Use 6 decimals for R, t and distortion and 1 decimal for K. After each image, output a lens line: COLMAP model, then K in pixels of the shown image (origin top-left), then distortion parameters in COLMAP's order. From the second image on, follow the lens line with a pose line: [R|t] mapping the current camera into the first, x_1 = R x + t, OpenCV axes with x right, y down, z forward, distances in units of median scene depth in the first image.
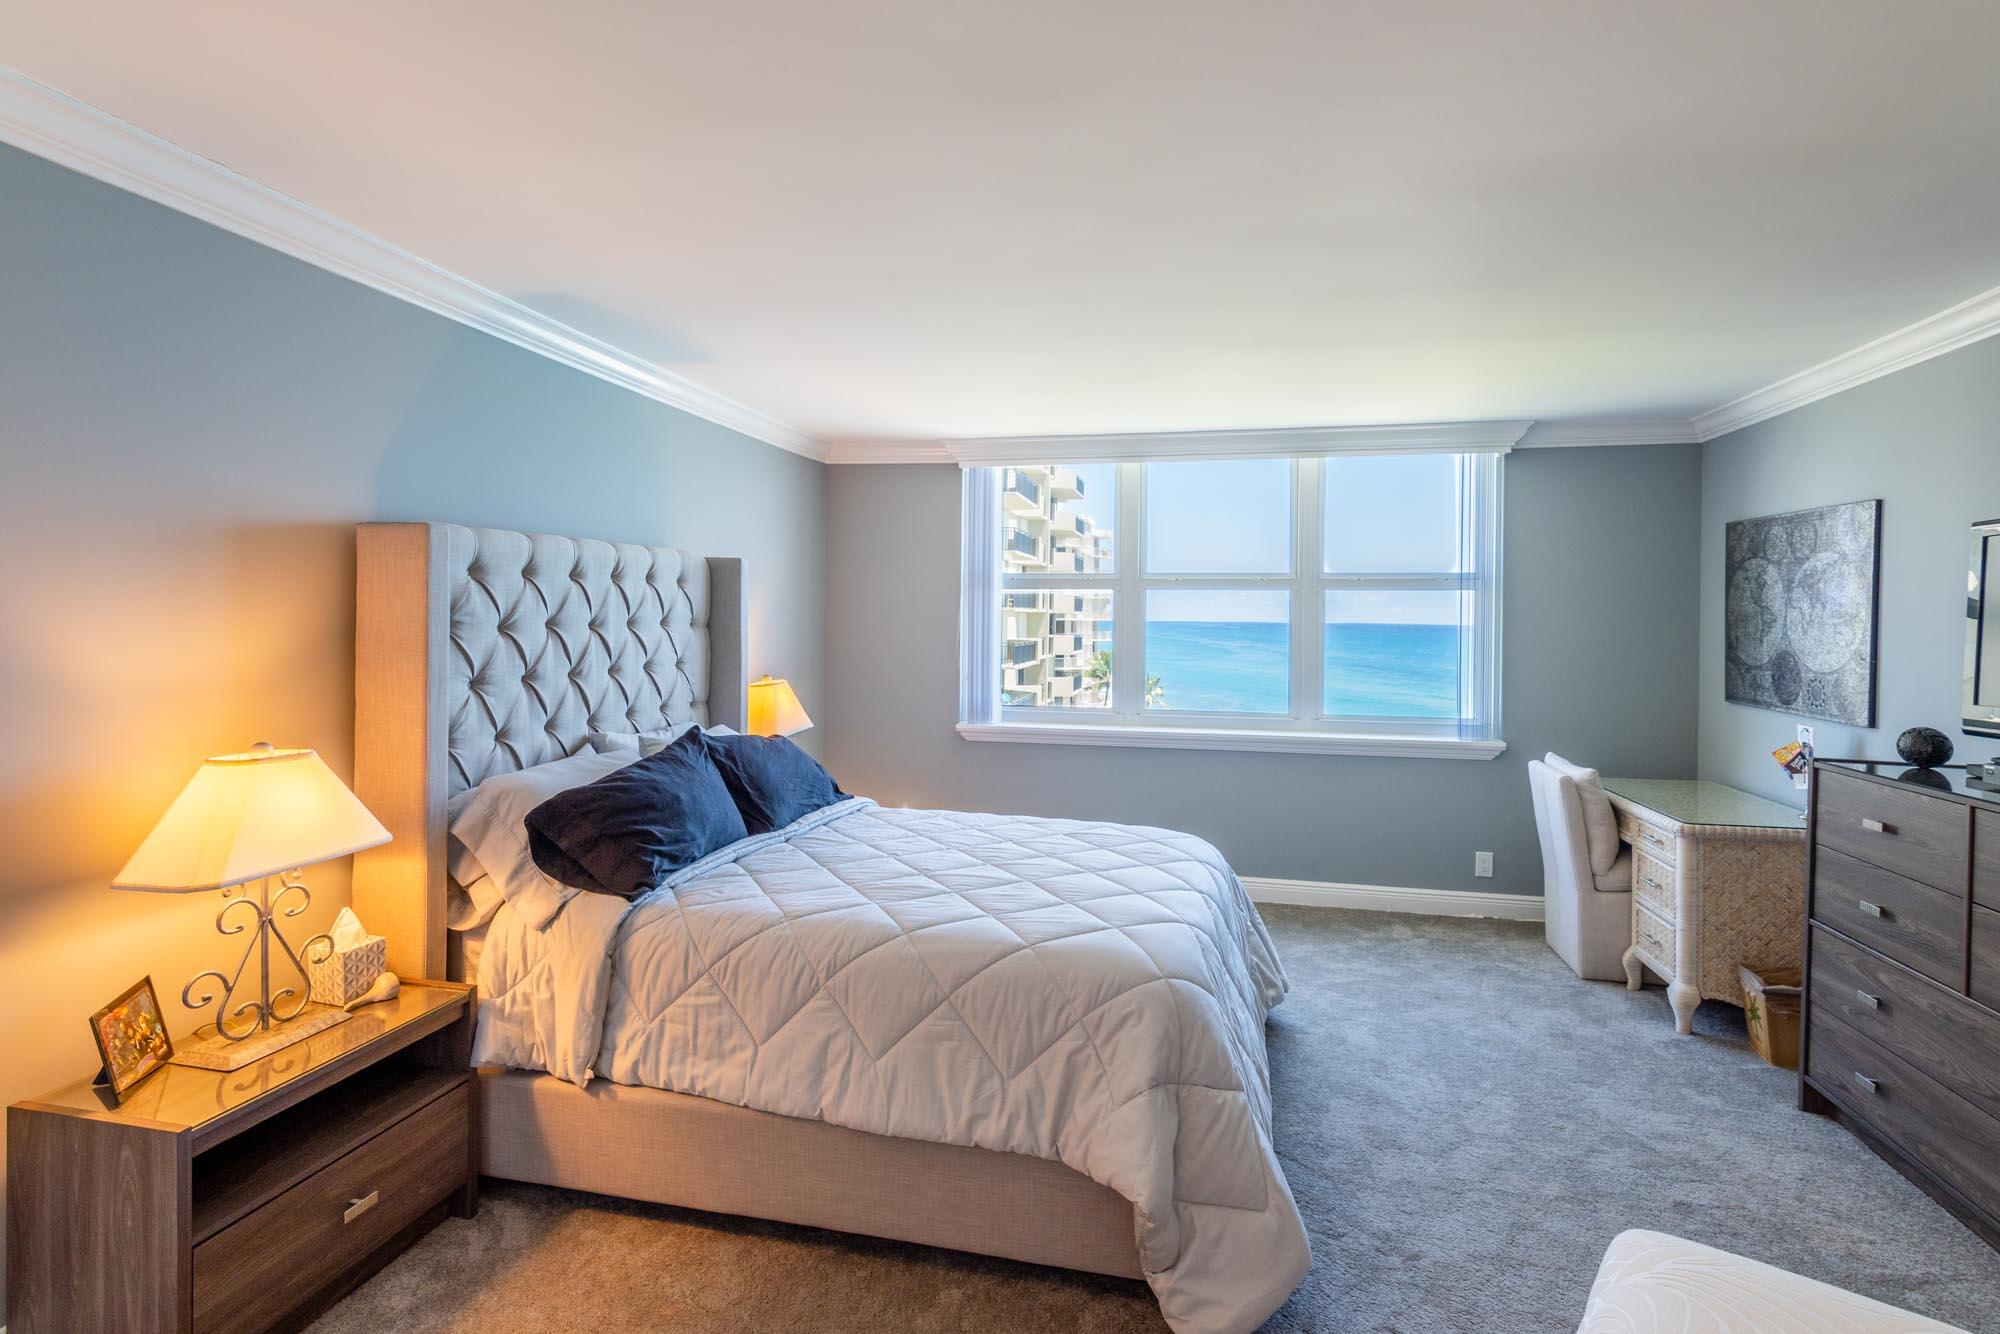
lens RADIAL K [[962.4, 0, 995.7], [0, 962.4, 640.7], [0, 0, 1]] dist [0.002261, 0.000178]
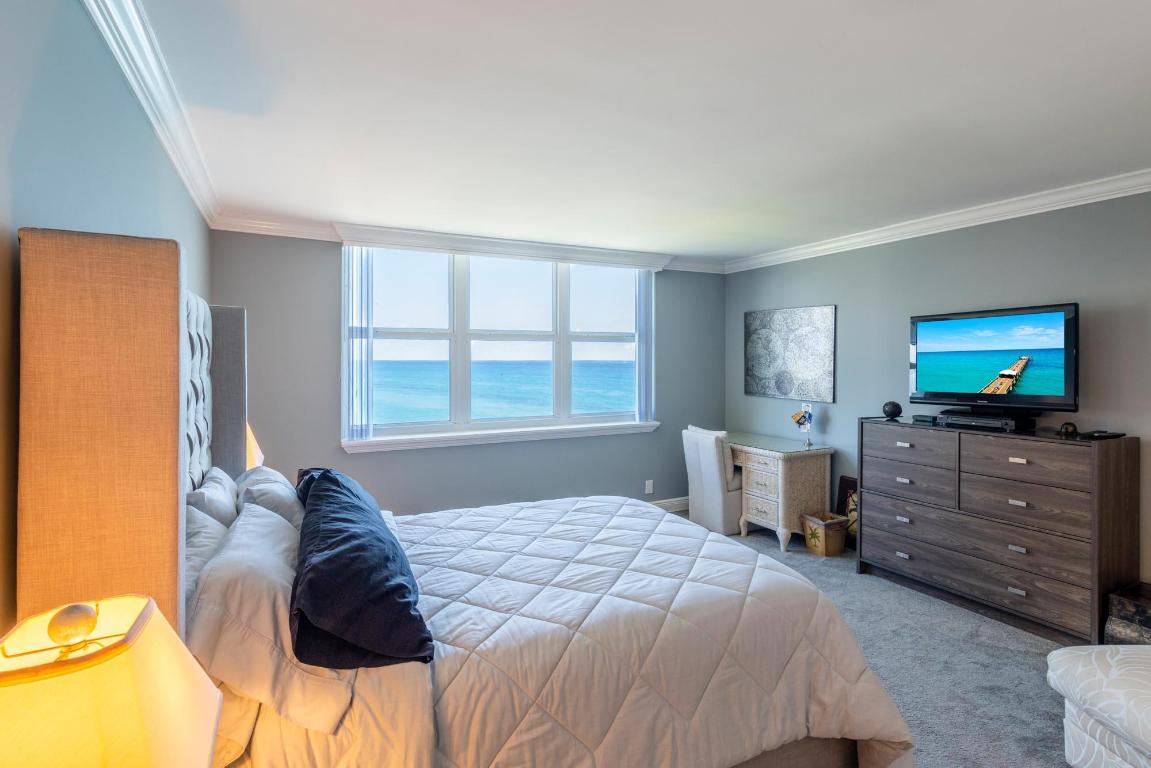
lens RADIAL K [[562.1, 0, 577.9], [0, 562.1, 370.5], [0, 0, 1]] dist [0.001730, 0.000335]
pose [[0.779209, -0.024236, 0.626295, -0.393129], [0.024013, 0.999673, 0.008808, -0.013517], [-0.626303, 0.008176, 0.779536, 0.303312]]
